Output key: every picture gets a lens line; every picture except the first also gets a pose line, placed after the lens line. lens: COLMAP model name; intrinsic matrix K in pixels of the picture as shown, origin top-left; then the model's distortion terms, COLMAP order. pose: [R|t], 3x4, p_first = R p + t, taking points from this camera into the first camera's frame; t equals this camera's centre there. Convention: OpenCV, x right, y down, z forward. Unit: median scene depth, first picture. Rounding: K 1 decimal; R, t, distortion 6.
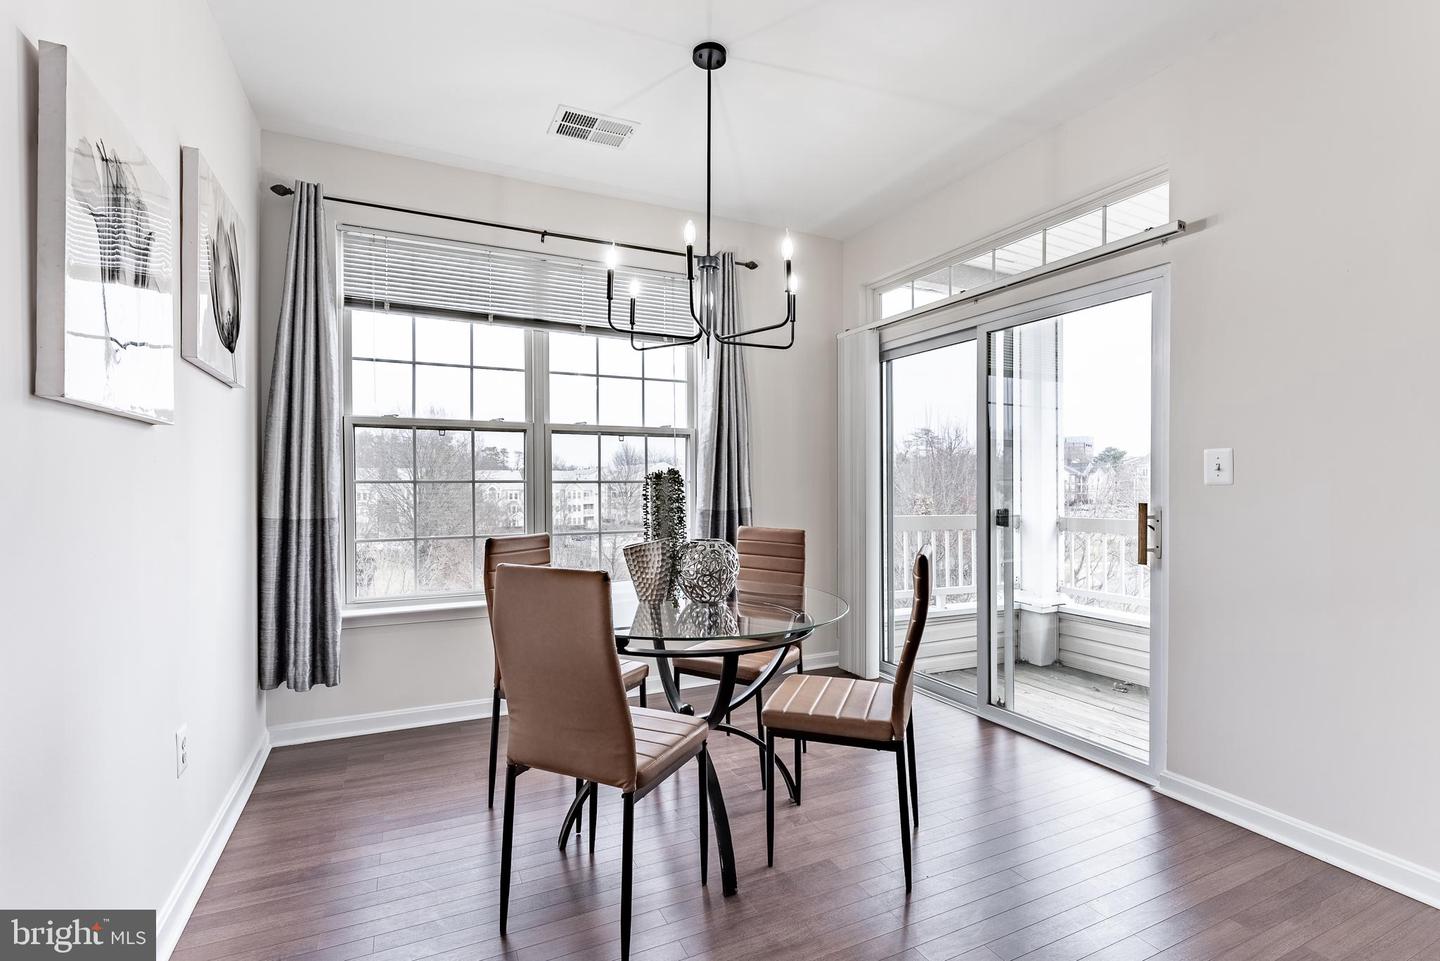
lens RADIAL K [[662.8, 0, 715.8], [0, 662.8, 492.0], [0, 0, 1]] dist [0.002981, 0.000167]
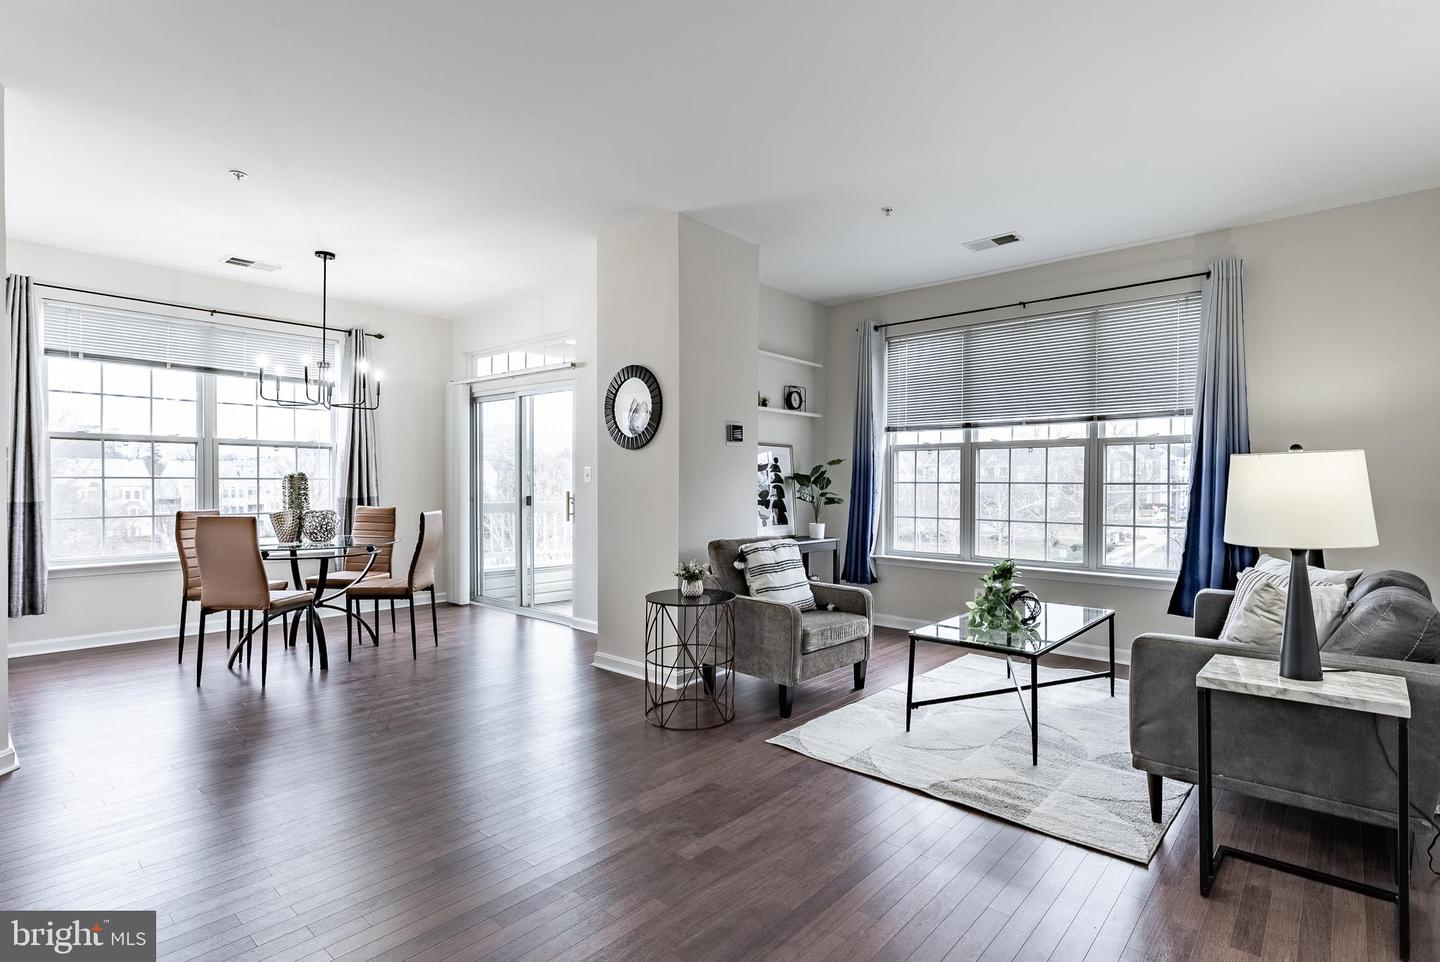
lens RADIAL K [[732.1, 0, 777.8], [0, 732.1, 489.9], [0, 0, 1]] dist [-0.003559, -0.000201]
pose [[0.909414, 0.001825, 0.415887, 0.237921], [-0.001917, 0.999998, -0.000196, 0.009661], [-0.415887, -0.000619, 0.909416, -1.140985]]
